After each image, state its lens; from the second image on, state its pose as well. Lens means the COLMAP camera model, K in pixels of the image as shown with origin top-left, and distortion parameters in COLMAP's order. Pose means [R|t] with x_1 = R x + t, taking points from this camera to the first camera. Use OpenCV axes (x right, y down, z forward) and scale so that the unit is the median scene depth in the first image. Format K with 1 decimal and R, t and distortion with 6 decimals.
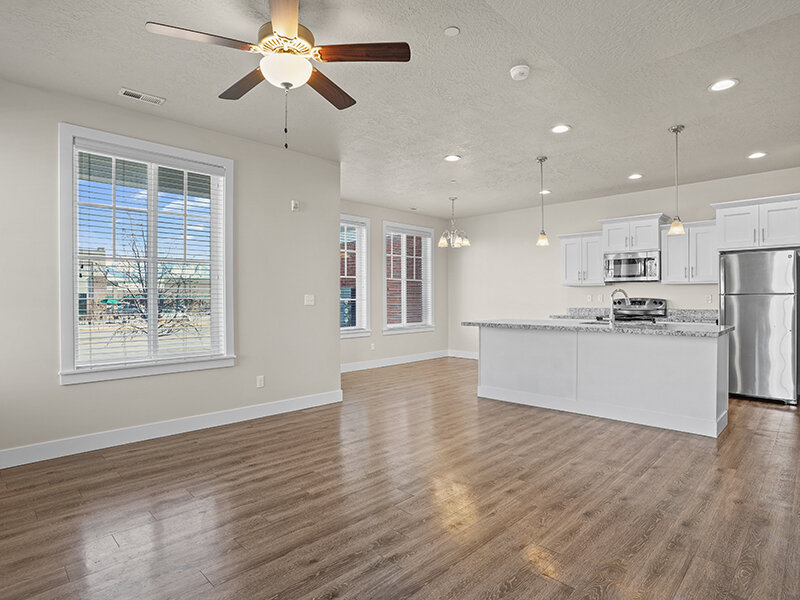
lens RADIAL K [[445.1, 0, 406.6], [0, 445.1, 298.5], [0, 0, 1]] dist [0.000225, 0.001475]
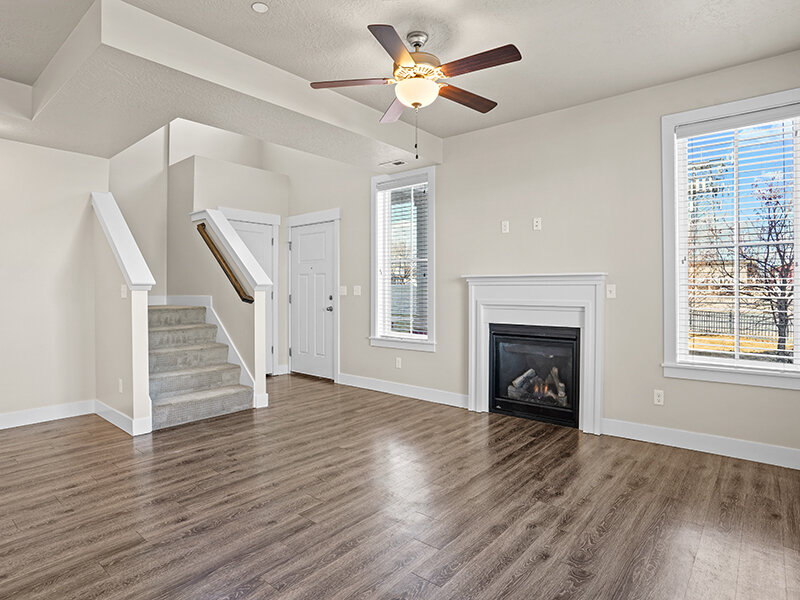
lens RADIAL K [[445.1, 0, 397.7], [0, 445.1, 296.5], [0, 0, 1]] dist [0.000225, 0.001475]
pose [[-0.997274, 0.010320, -0.073057, -0.063859], [0.009093, 0.999812, 0.017104, 0.000170], [0.073220, 0.016394, -0.997181, 1.014547]]
